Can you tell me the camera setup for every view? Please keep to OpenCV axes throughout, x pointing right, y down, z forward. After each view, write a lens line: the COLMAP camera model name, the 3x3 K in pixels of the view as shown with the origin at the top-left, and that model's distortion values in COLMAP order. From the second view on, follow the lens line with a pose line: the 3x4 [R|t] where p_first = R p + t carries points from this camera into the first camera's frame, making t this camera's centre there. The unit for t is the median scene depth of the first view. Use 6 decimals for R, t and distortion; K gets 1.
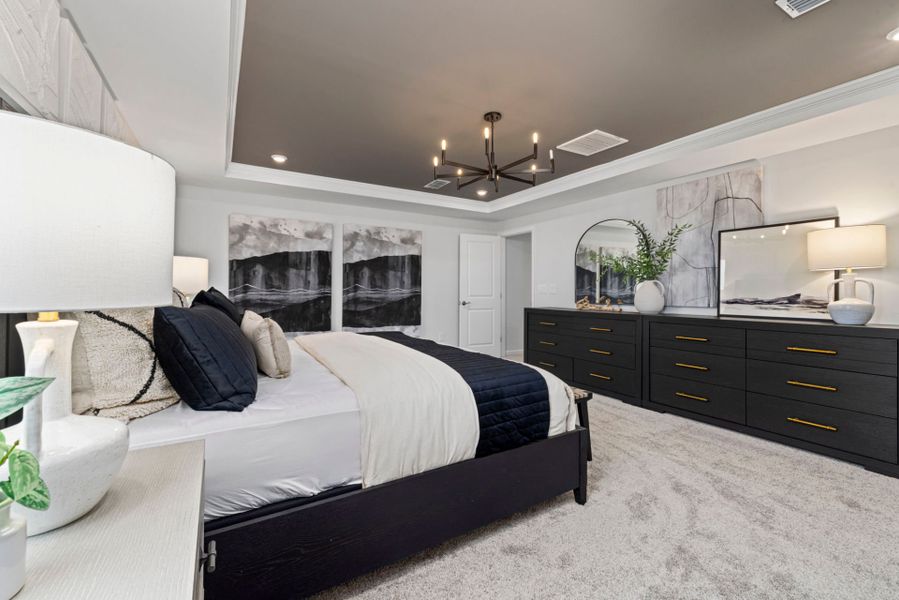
lens RADIAL K [[375.5, 0, 441.6], [0, 375.5, 290.5], [0, 0, 1]] dist [-0.000916, -0.000460]
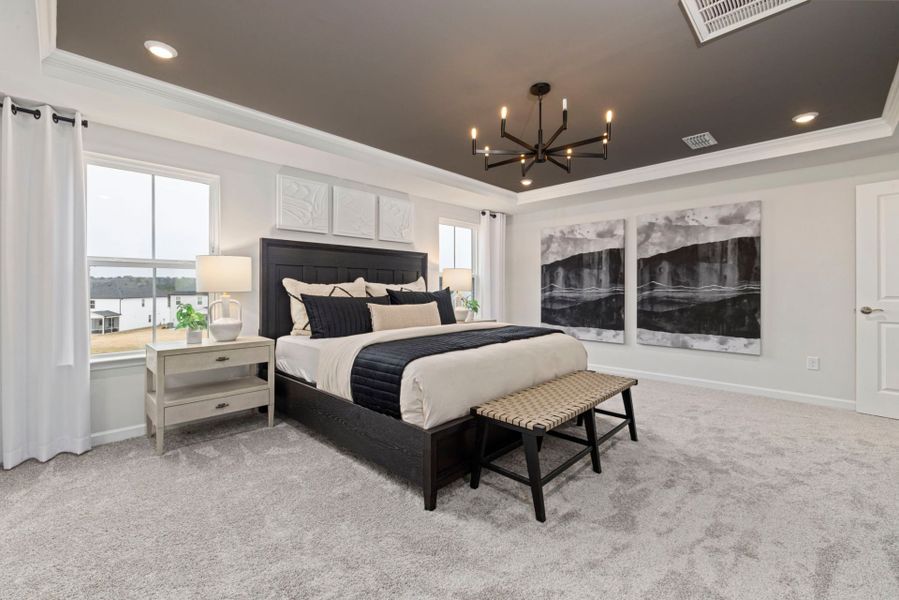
lens RADIAL K [[375.5, 0, 441.6], [0, 375.5, 290.5], [0, 0, 1]] dist [-0.000916, -0.000460]
pose [[0.251332, 0.003456, -0.967895, 0.507154], [0.008399, 0.999948, 0.005752, -0.004664], [0.967864, -0.009575, 0.251290, 0.301130]]
